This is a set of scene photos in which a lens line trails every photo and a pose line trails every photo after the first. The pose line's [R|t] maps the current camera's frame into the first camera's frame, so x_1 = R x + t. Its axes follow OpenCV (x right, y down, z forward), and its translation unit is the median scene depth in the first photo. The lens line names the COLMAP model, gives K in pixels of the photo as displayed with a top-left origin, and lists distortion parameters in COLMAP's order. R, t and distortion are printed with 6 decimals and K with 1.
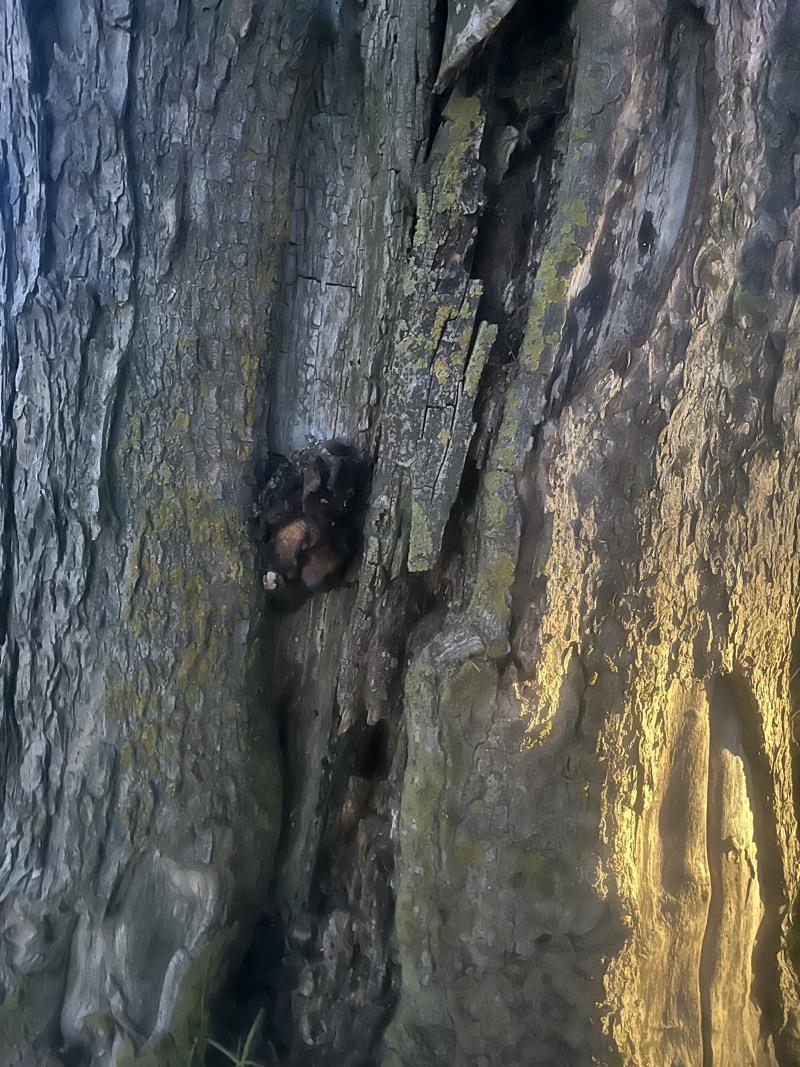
lens RADIAL K [[801.8, 0, 405.6], [0, 801.8, 539.8], [0, 0, 1]] dist [0.048526, -0.069419]
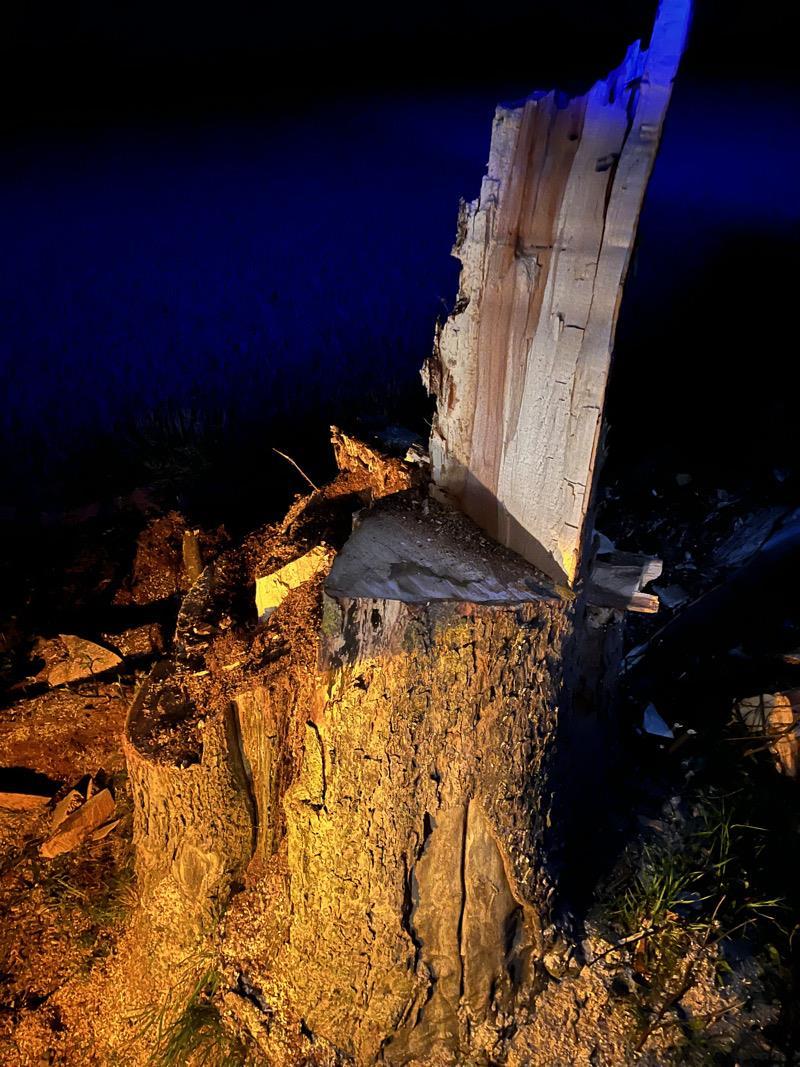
lens RADIAL K [[801.8, 0, 405.8], [0, 801.8, 535.2], [0, 0, 1]] dist [0.048526, -0.069419]
pose [[0.948345, 0.070352, -0.309341, 0.897798], [0.032384, 0.948538, 0.315002, -1.112470], [0.315583, -0.308748, 0.897264, -0.531459]]
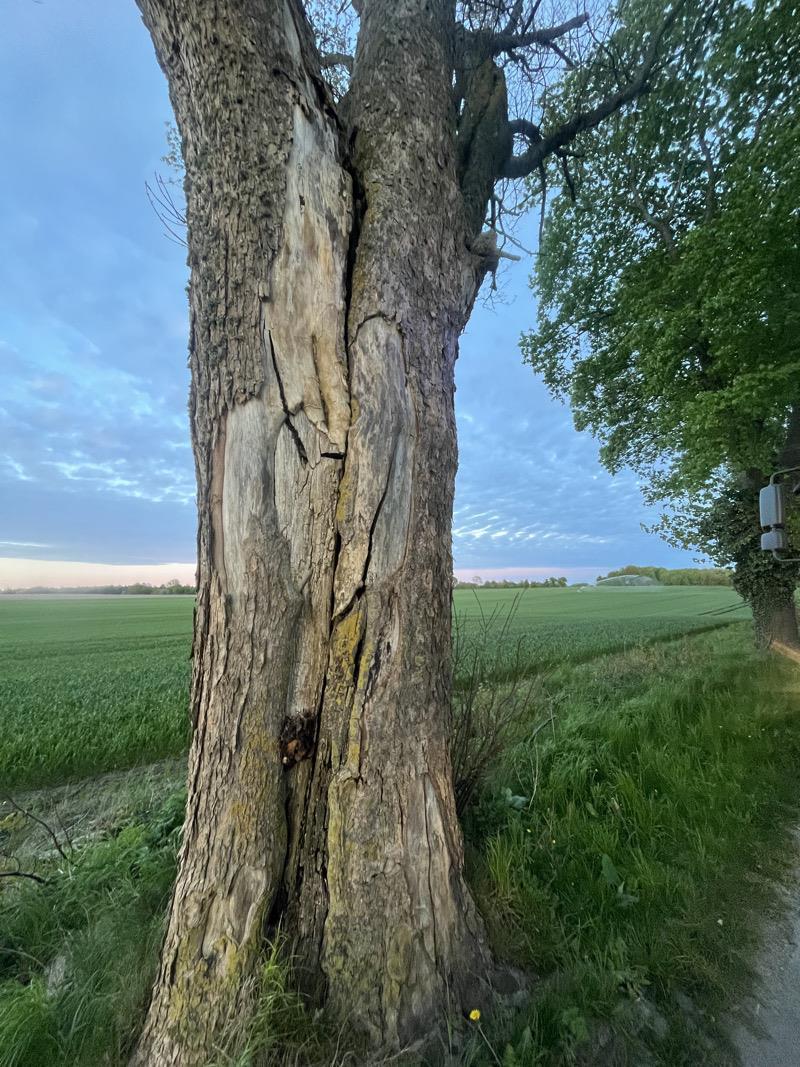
lens RADIAL K [[430.6, 0, 401.9], [0, 430.6, 529.9], [0, 0, 1]] dist [-0.006921, -0.000952]
pose [[0.978145, -0.015795, 0.207324, -0.054602], [0.087526, 0.935741, -0.341654, -0.196986], [-0.188605, 0.352333, 0.916673, -1.071073]]
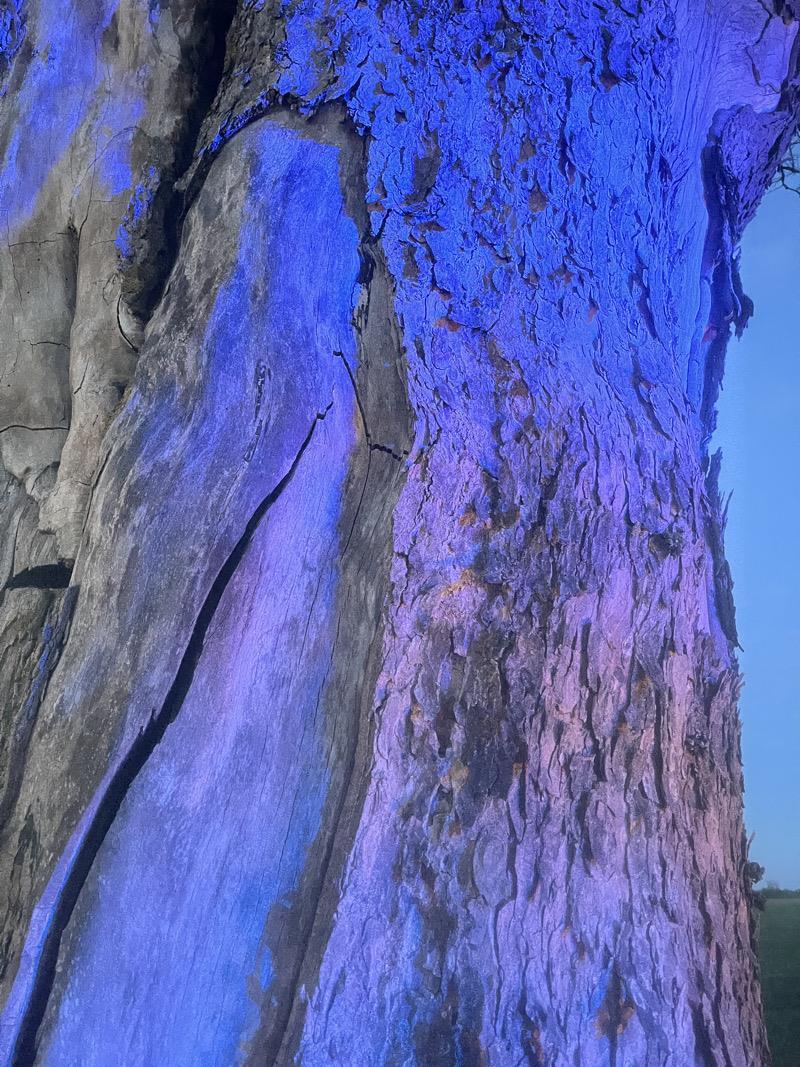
lens RADIAL K [[801.8, 0, 402.7], [0, 801.8, 529.4], [0, 0, 1]] dist [0.048526, -0.069419]
pose [[0.936590, -0.160129, -0.311702, 0.830826], [-0.059607, 0.803730, -0.592001, -0.756209], [0.345321, 0.573041, 0.743221, 0.162515]]
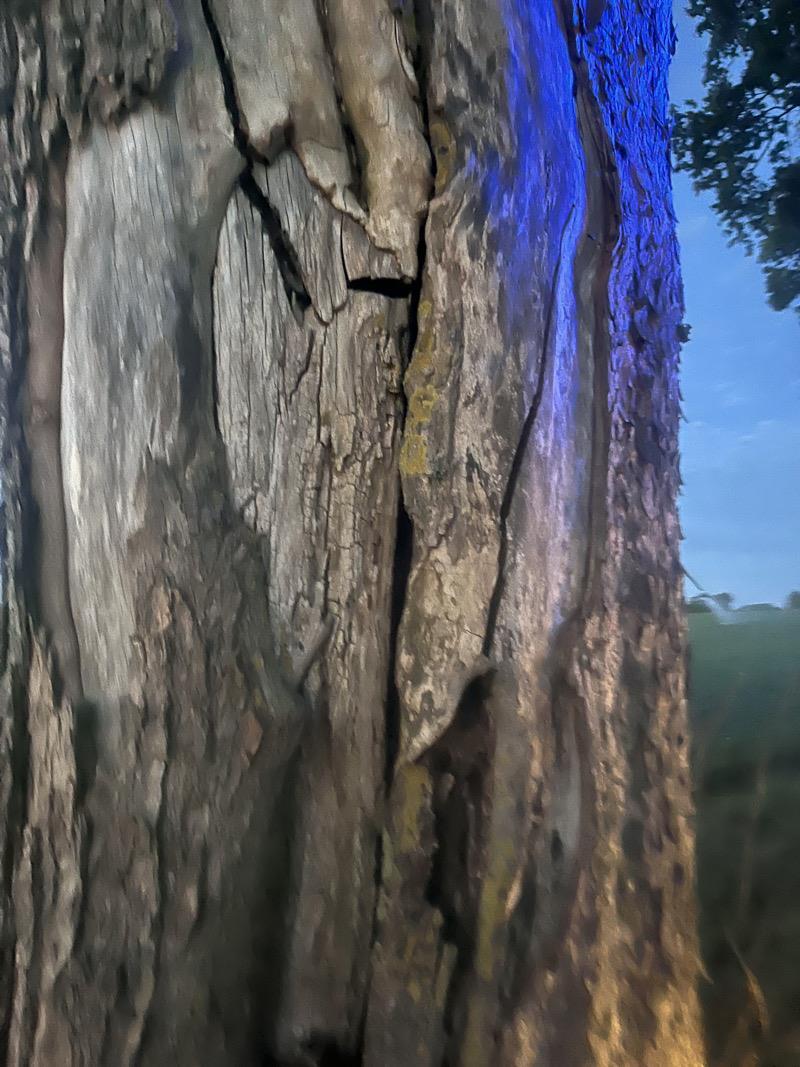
lens RADIAL K [[801.8, 0, 414.5], [0, 801.8, 547.7], [0, 0, 1]] dist [0.048526, -0.069419]
pose [[0.979643, -0.031422, 0.198272, -0.171329], [0.090076, 0.951468, -0.294270, -0.472528], [-0.179403, 0.306139, 0.934930, -0.332139]]
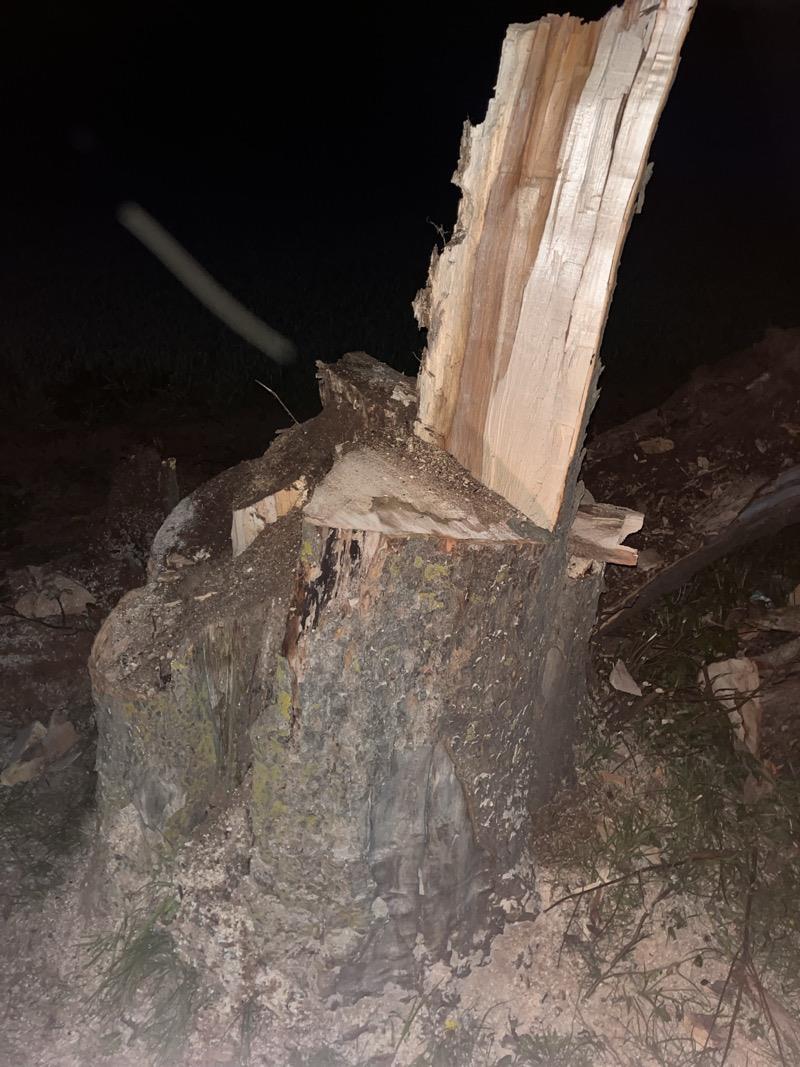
lens RADIAL K [[801.8, 0, 399.5], [0, 801.8, 528.7], [0, 0, 1]] dist [0.048526, -0.069419]
pose [[0.950108, 0.132005, -0.282611, 0.879401], [-0.027826, 0.938293, 0.344720, -1.028694], [0.310676, -0.319657, 0.895153, -0.534617]]
